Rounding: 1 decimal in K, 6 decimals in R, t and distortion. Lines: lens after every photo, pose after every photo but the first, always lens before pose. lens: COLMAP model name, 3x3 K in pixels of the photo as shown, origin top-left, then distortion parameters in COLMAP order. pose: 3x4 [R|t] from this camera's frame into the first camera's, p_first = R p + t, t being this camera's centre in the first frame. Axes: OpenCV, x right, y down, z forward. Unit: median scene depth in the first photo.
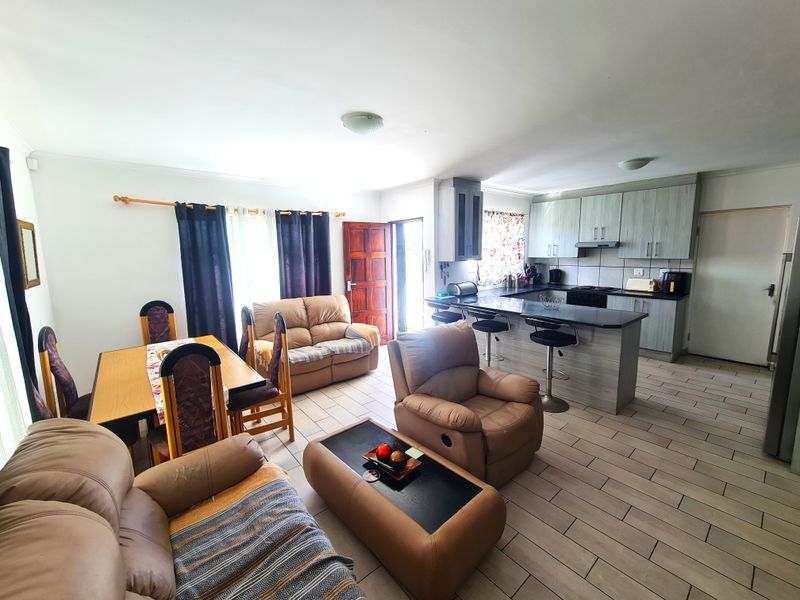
lens RADIAL K [[331.1, 0, 404.0], [0, 331.1, 298.0], [0, 0, 1]] dist [-0.002078, -0.000732]
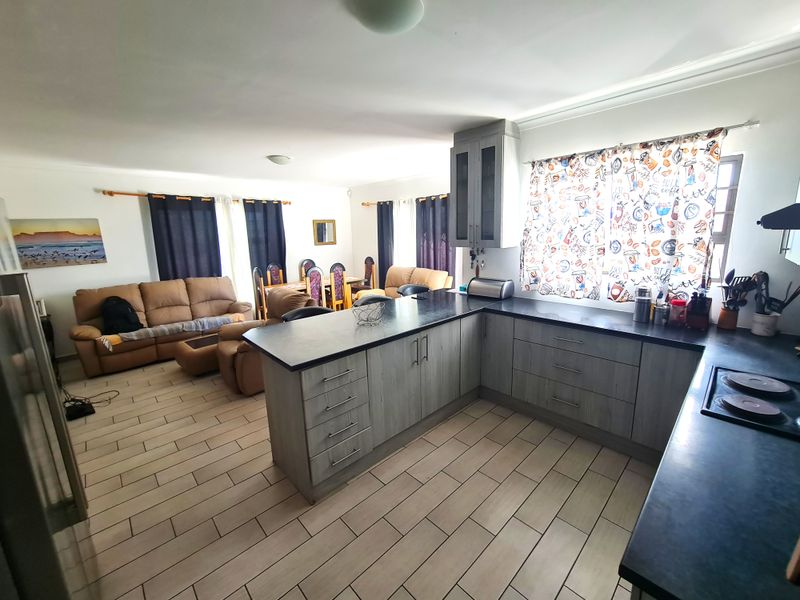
lens RADIAL K [[331.1, 0, 400.2], [0, 331.1, 297.4], [0, 0, 1]] dist [-0.002078, -0.000732]
pose [[0.061639, 0.212588, -0.975196, 0.892262], [-0.119091, 0.971640, 0.204286, -0.134739], [0.990968, 0.103546, 0.085208, 0.801871]]
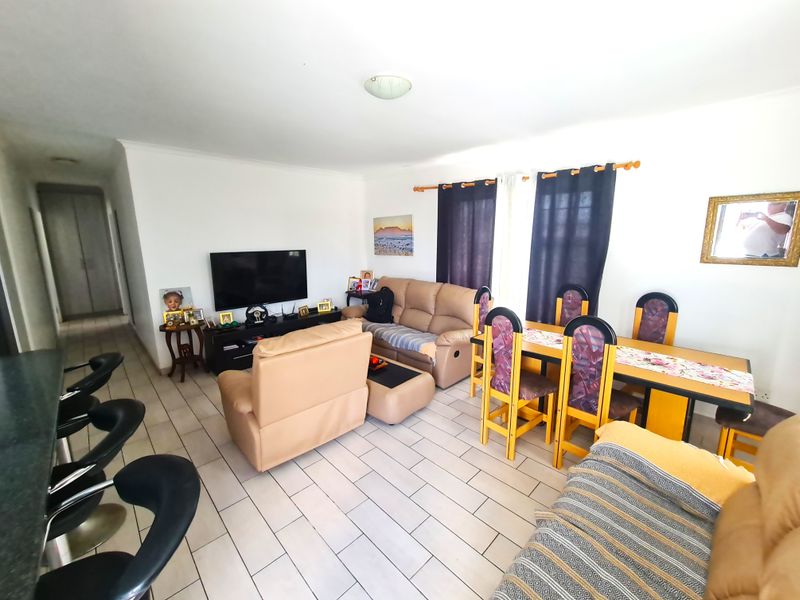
lens RADIAL K [[331.1, 0, 400.1], [0, 331.1, 296.6], [0, 0, 1]] dist [-0.002078, -0.000732]
pose [[-0.996874, 0.036230, -0.070214, -0.037675], [0.011474, 0.945634, 0.325029, -0.151321], [0.078173, 0.323208, -0.943094, 1.045159]]
